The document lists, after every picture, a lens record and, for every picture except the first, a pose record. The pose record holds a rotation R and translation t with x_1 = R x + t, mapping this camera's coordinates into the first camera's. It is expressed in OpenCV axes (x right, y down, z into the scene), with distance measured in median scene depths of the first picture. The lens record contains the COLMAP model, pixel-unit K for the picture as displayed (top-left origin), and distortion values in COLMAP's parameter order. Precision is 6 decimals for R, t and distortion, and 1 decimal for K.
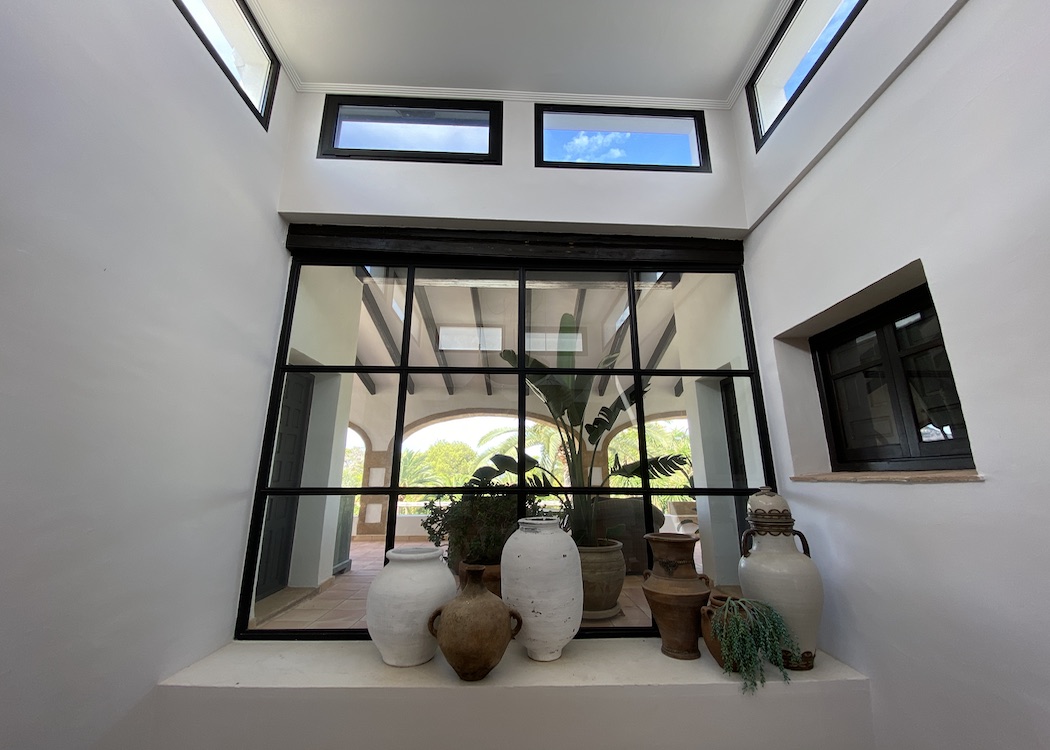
lens RADIAL K [[429.4, 0, 530.1], [0, 429.4, 373.5], [0, 0, 1]] dist [-0.007033, -0.001205]
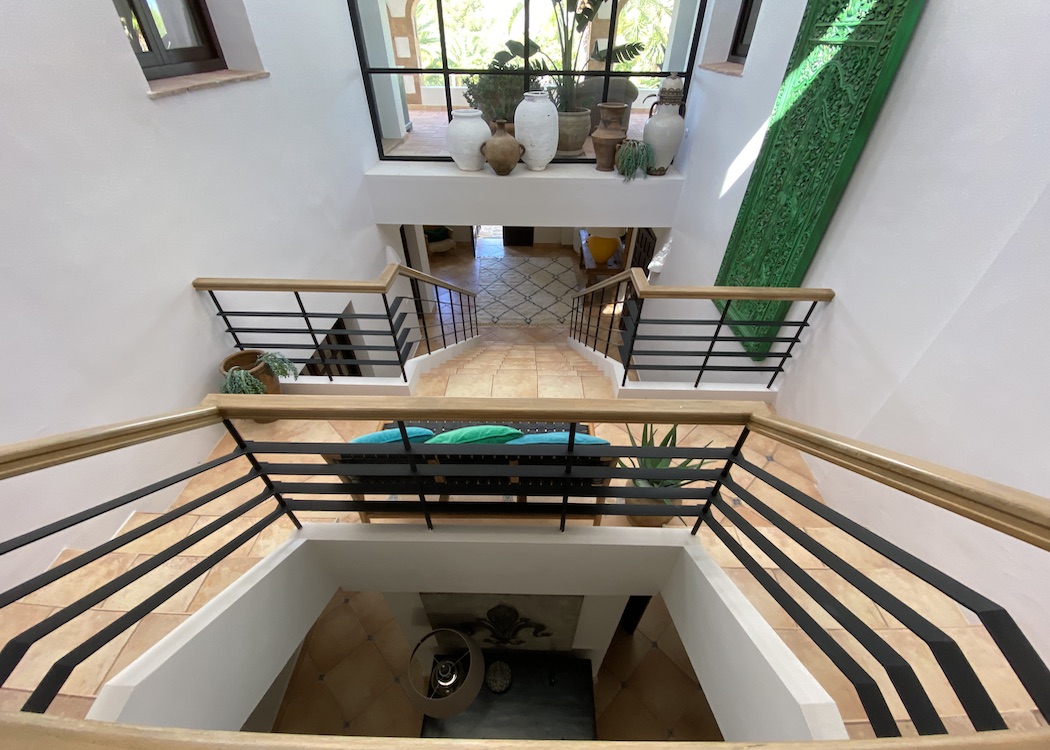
lens RADIAL K [[429.4, 0, 525.5], [0, 429.4, 375.6], [0, 0, 1]] dist [-0.007033, -0.001205]
pose [[0.999040, 0.032389, -0.029502, 0.063022], [0.003660, 0.609342, 0.792899, -0.311476], [0.043658, -0.792246, 0.608638, -0.887887]]
